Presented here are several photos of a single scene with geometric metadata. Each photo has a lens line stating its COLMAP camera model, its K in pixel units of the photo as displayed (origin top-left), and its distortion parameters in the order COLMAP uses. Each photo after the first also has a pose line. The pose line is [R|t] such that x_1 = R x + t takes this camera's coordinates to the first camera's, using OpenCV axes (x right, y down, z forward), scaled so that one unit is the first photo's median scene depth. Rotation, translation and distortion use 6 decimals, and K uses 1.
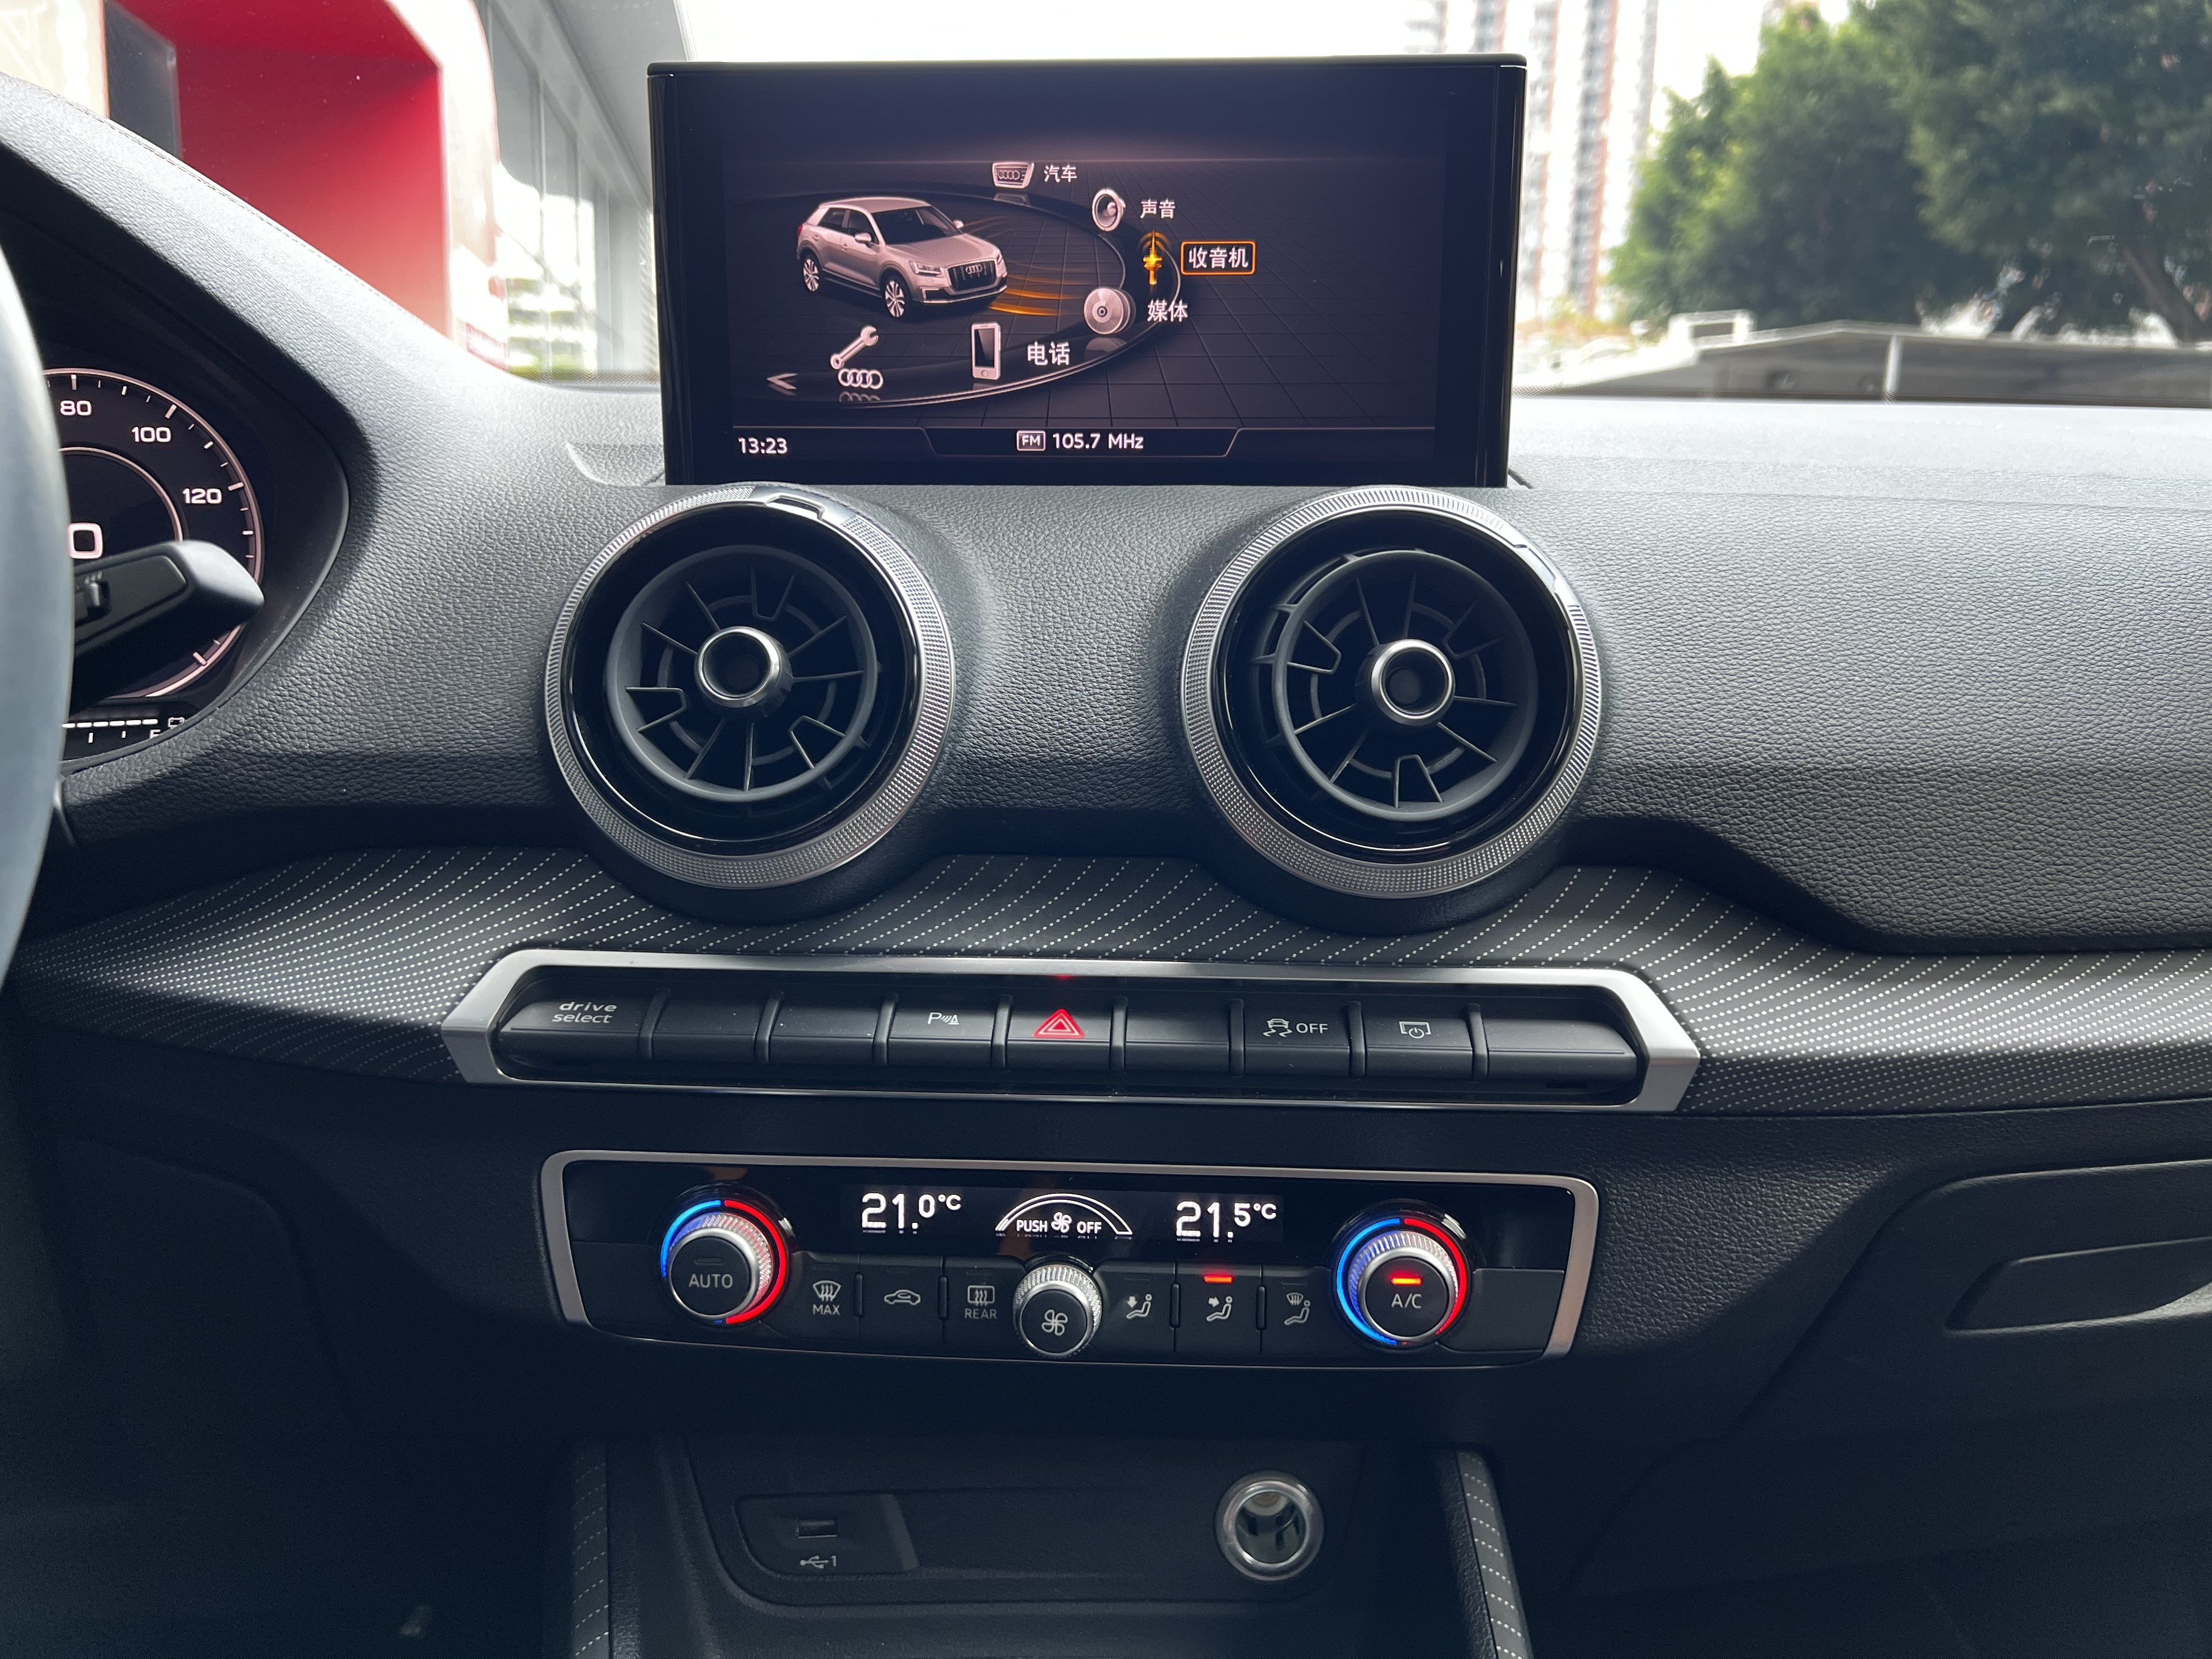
lens RADIAL K [[1698.2, 0, 1111.3], [0, 1698.2, 821.5], [0, 0, 1]] dist [0.101979, -0.200760]
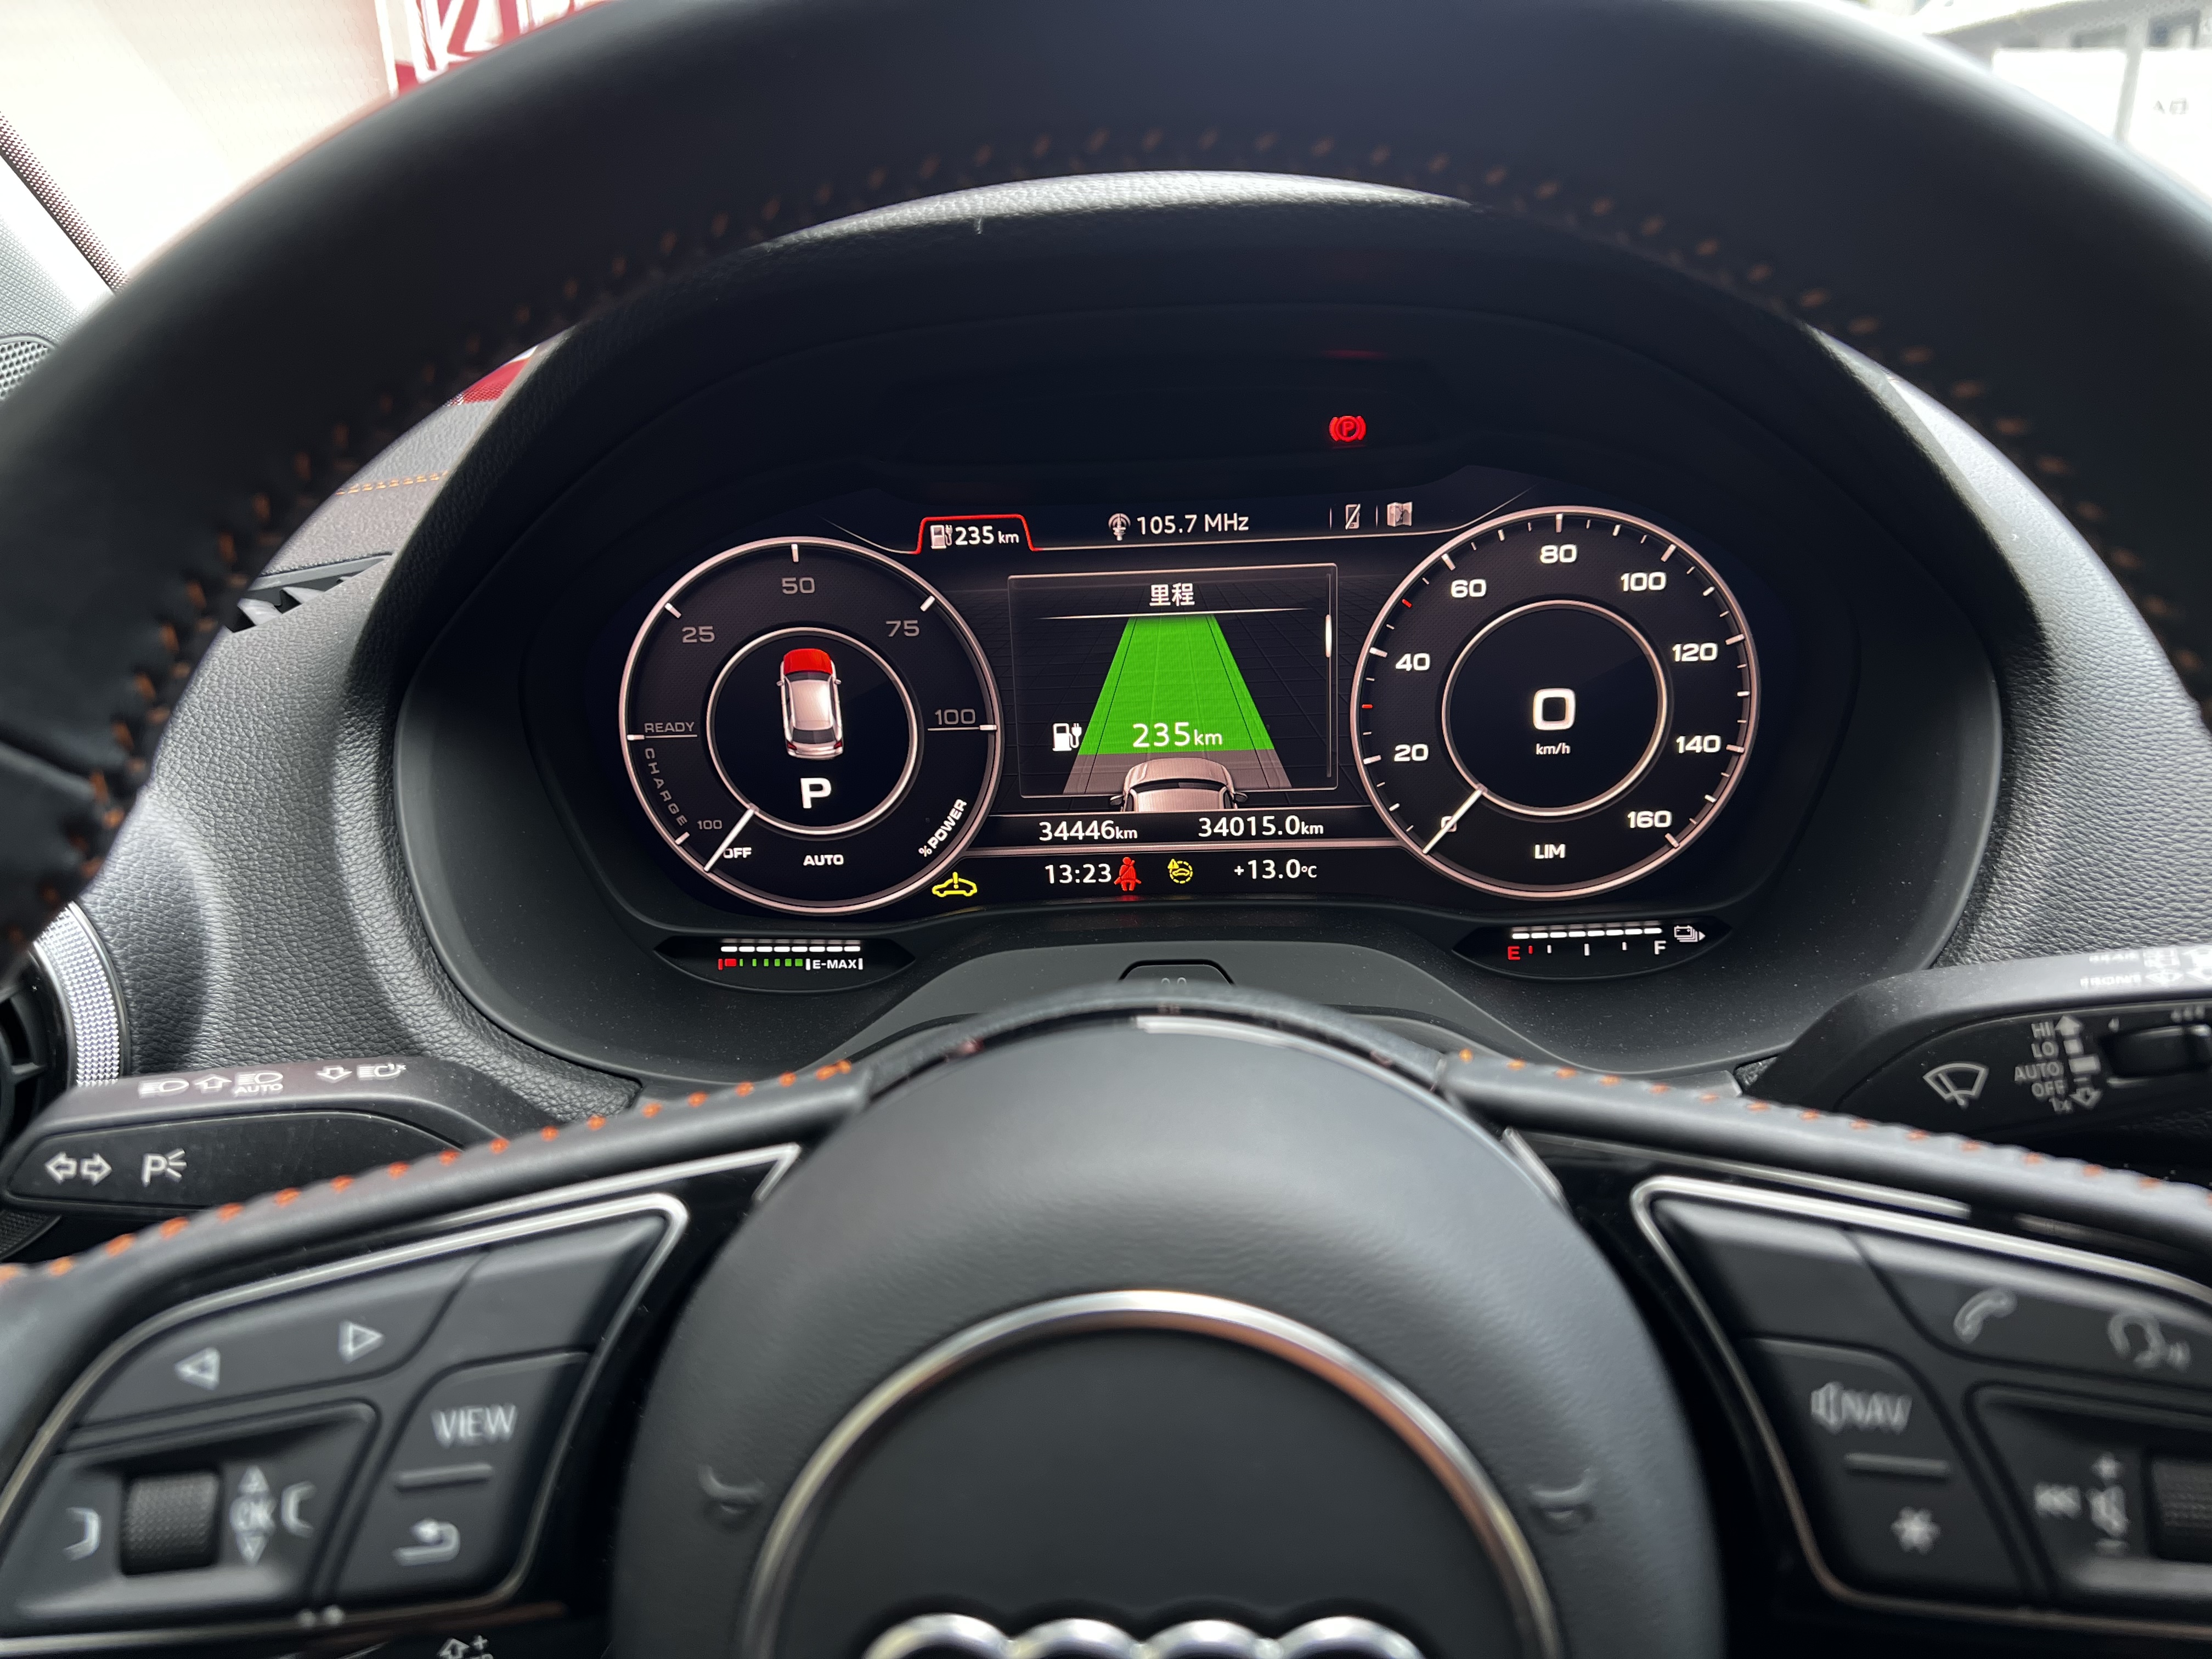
lens RADIAL K [[1698.2, 0, 1111.3], [0, 1698.2, 821.5], [0, 0, 1]] dist [0.101979, -0.200760]
pose [[0.980366, 0.021418, -0.196020, -0.719200], [0.015118, 0.982994, 0.183016, -0.297158], [0.196606, -0.182386, 0.963370, 0.147704]]
